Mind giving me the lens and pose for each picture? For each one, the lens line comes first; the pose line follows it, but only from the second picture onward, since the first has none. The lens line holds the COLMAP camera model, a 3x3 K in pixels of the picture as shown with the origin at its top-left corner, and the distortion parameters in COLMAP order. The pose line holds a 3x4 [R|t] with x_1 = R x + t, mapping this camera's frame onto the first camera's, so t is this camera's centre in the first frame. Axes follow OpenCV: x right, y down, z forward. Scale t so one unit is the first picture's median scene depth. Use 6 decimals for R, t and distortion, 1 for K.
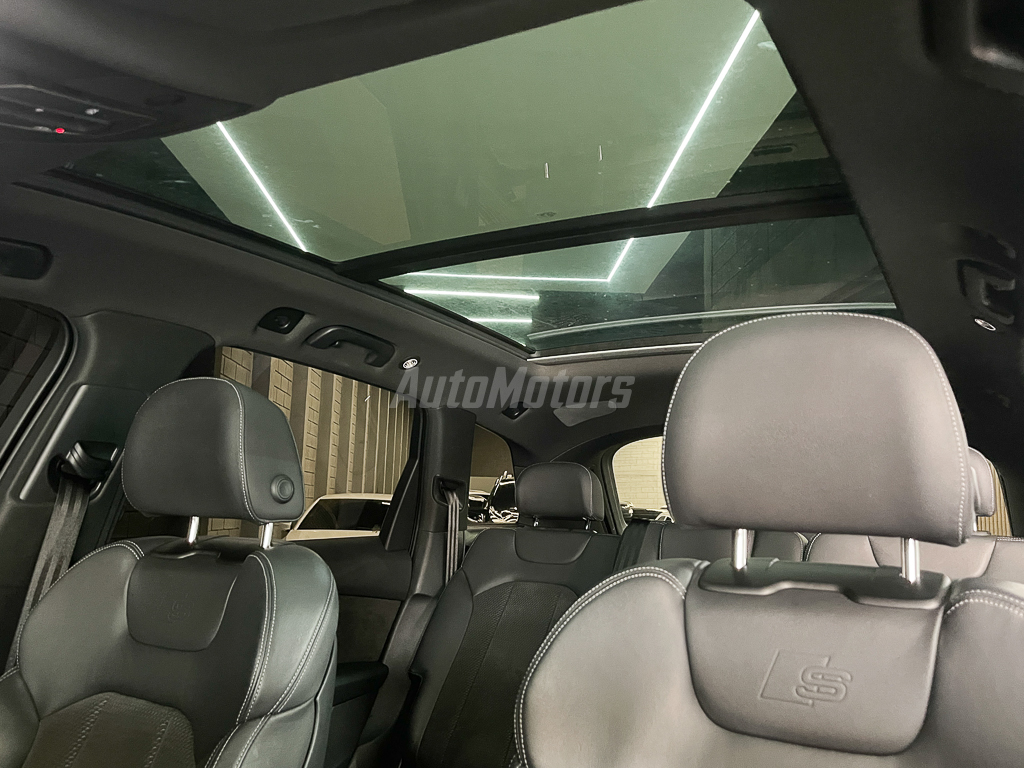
lens RADIAL K [[803.7, 0, 526.8], [0, 803.7, 382.4], [0, 0, 1]] dist [0.058478, -0.092071]
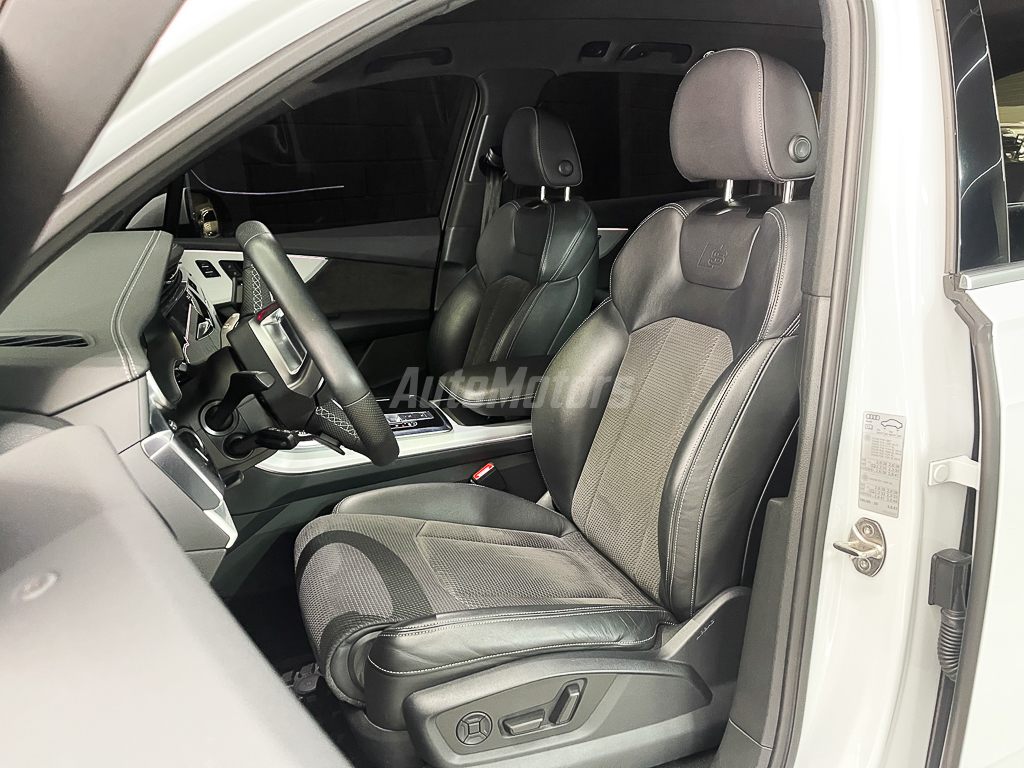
lens RADIAL K [[803.7, 0, 526.8], [0, 803.7, 382.4], [0, 0, 1]] dist [0.058478, -0.092071]
pose [[0.763833, 0.106484, -0.636569, 0.754011], [0.160009, 0.924263, 0.346606, -0.058357], [0.625265, -0.366606, 0.688944, -0.425337]]
